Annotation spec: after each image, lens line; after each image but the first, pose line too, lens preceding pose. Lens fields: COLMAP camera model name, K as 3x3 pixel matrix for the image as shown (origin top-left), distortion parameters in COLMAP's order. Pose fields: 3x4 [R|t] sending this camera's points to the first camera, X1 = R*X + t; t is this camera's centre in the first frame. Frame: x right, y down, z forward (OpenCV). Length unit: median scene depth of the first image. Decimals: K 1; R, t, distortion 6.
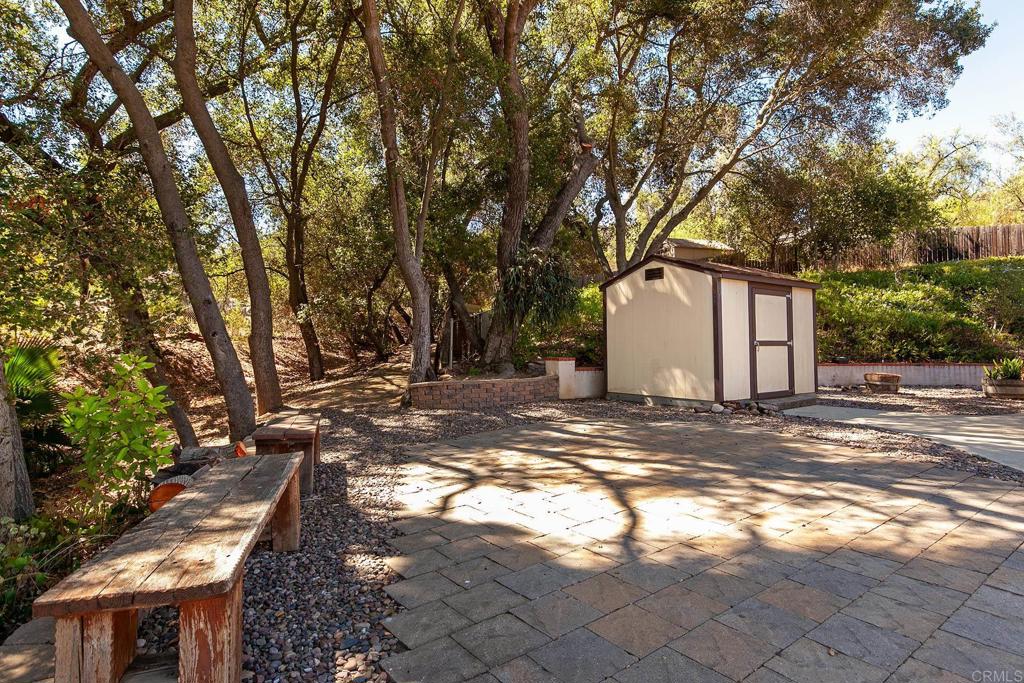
lens RADIAL K [[539.3, 0, 515.3], [0, 539.3, 340.8], [0, 0, 1]] dist [0.003256, 0.000156]
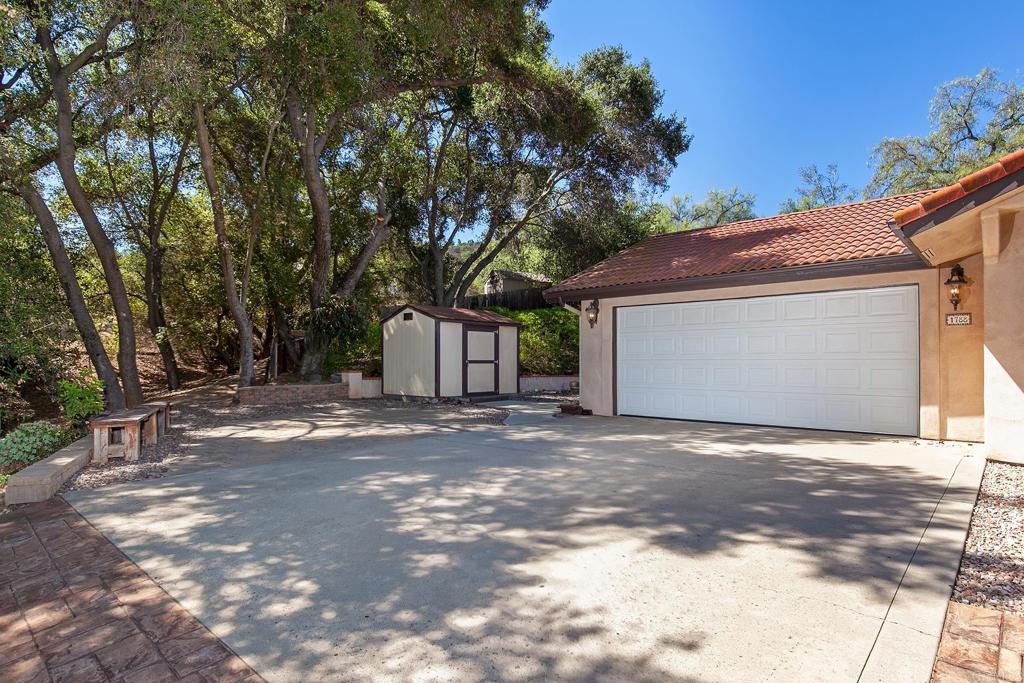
lens RADIAL K [[539.3, 0, 492.9], [0, 539.3, 370.2], [0, 0, 1]] dist [0.003256, 0.000156]
pose [[0.985120, 0.002126, 0.171854, 0.199272], [-0.006626, 0.999650, 0.025613, -0.009318], [-0.171739, -0.026371, 0.984789, -0.487755]]
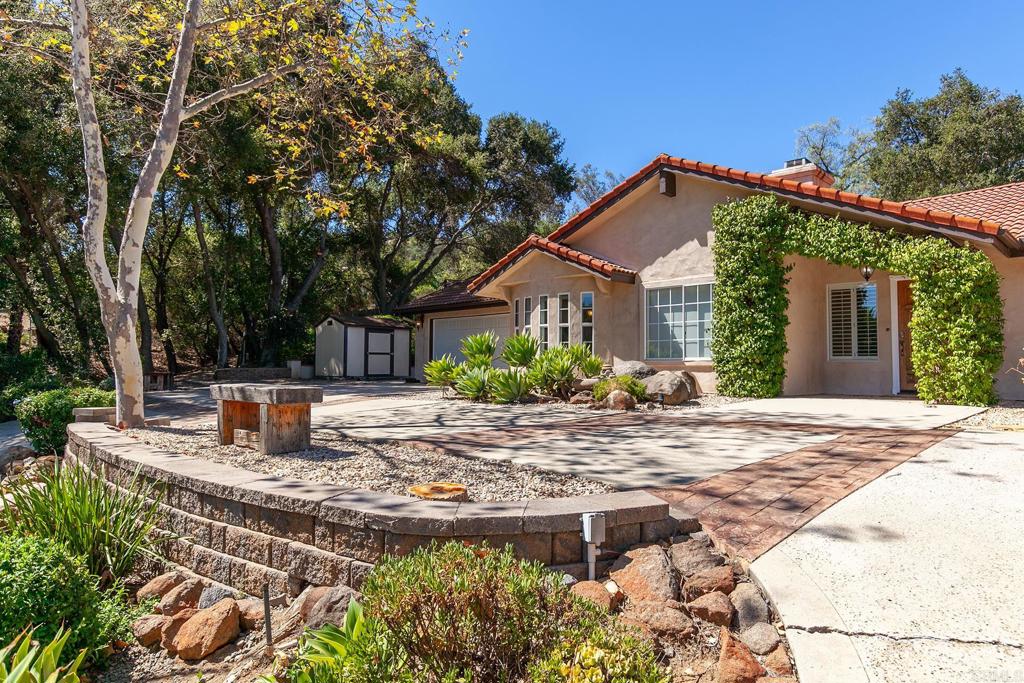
lens RADIAL K [[650.4, 0, 510.1], [0, 650.4, 341.2], [0, 0, 1]] dist [0.009319, 0.001510]
pose [[0.992281, 0.012773, 0.123349, 0.586210], [-0.009447, 0.999577, -0.027513, 0.020491], [-0.123648, 0.026136, 0.991982, -1.598637]]
